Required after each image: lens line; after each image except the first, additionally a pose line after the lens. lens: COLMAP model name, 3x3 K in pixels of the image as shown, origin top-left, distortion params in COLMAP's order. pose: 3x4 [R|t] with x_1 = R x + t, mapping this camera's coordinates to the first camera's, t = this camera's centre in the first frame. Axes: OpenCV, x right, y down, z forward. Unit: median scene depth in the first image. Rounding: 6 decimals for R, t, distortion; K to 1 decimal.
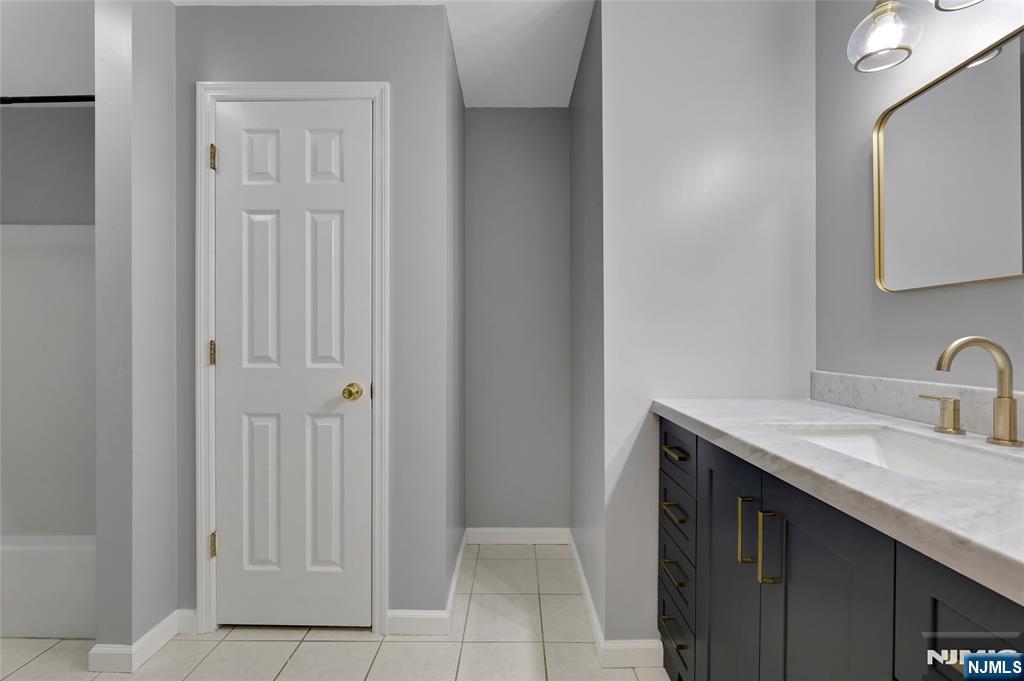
lens RADIAL K [[435.6, 0, 512.0], [0, 435.6, 340.5], [0, 0, 1]] dist [0.001171, 0.000189]
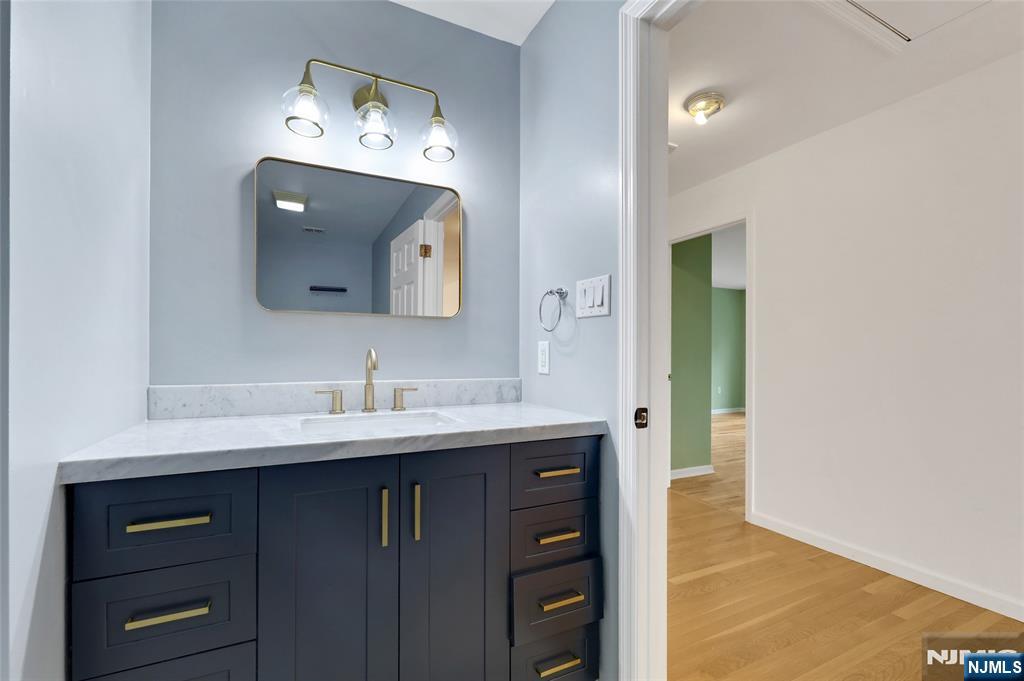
lens RADIAL K [[433.7, 0, 512.0], [0, 433.7, 340.5], [0, 0, 1]] dist [0.002045, 0.000056]
pose [[-0.443002, 0.022521, 0.896238, -0.495971], [-0.002027, 0.999657, -0.026121, -0.001122], [-0.896518, -0.013388, -0.442804, 0.911442]]
